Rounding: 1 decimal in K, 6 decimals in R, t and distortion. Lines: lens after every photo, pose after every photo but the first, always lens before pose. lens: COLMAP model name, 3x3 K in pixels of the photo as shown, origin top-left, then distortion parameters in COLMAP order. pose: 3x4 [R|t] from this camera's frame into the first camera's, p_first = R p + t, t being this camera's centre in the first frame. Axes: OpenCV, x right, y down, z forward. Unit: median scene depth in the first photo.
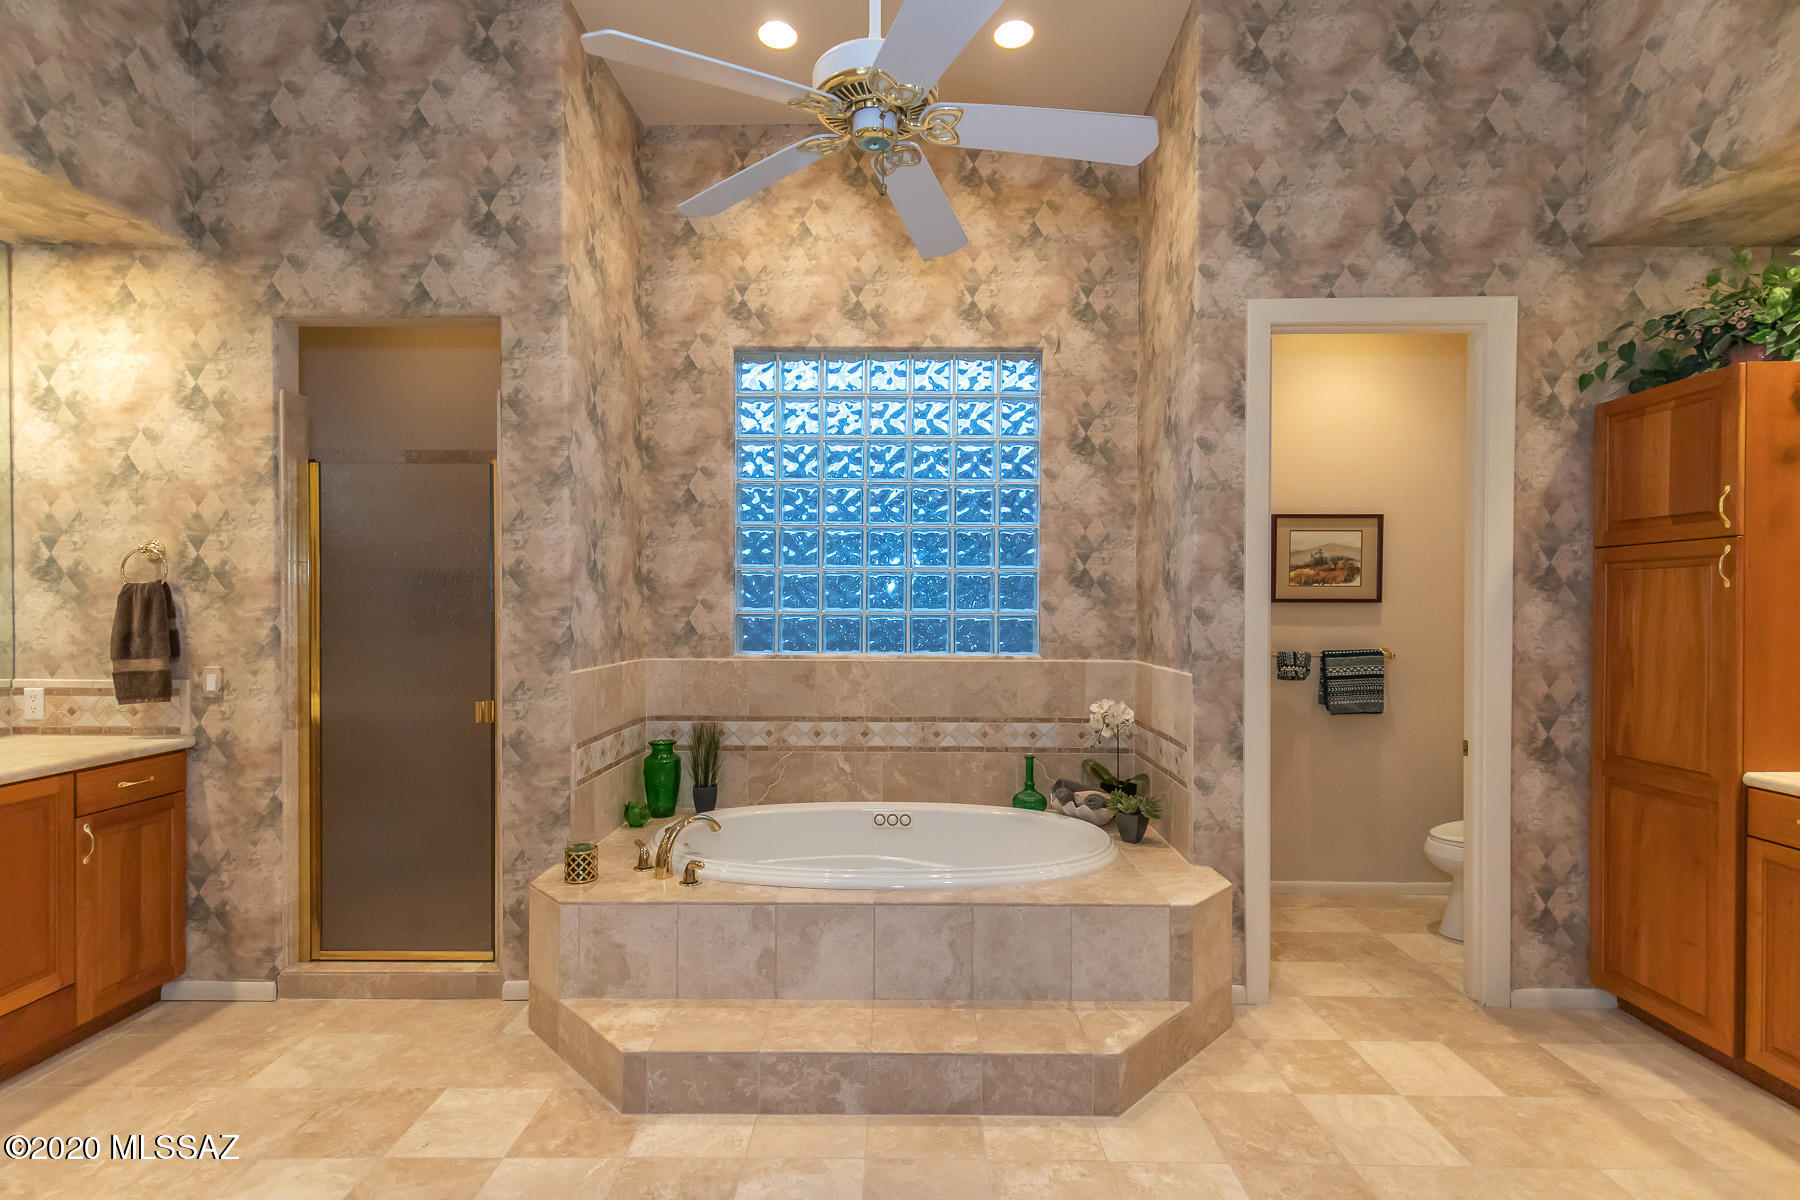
lens RADIAL K [[839.8, 0, 900.0], [0, 839.8, 600.0], [0, 0, 1]] dist [0.009697, -0.000015]
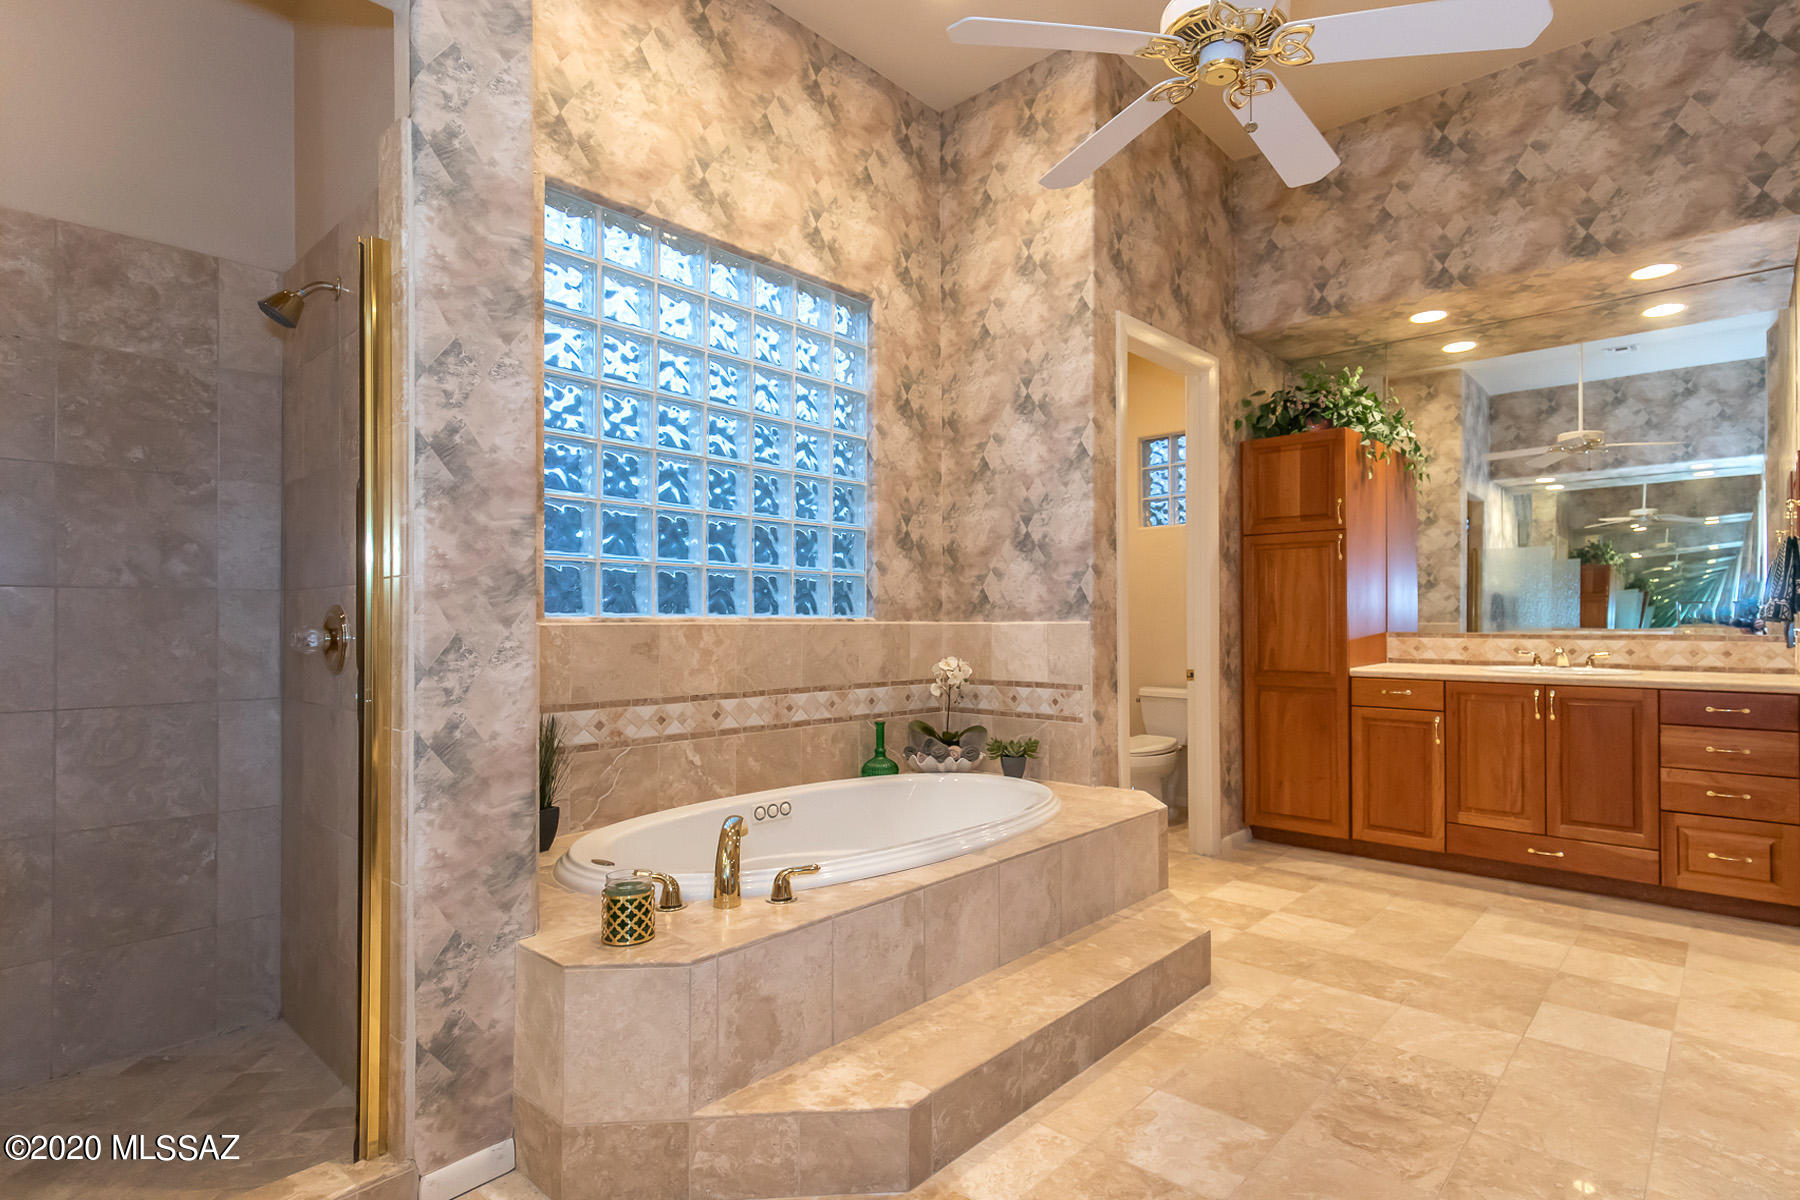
lens RADIAL K [[900.1, 0, 902.2], [0, 900.1, 602.9], [0, 0, 1]] dist [0.009600, -0.000231]
pose [[0.657801, 0.017560, 0.752987, -0.601419], [-0.005296, 0.999811, -0.018690, 0.070035], [-0.753174, 0.008306, 0.657769, 0.308430]]
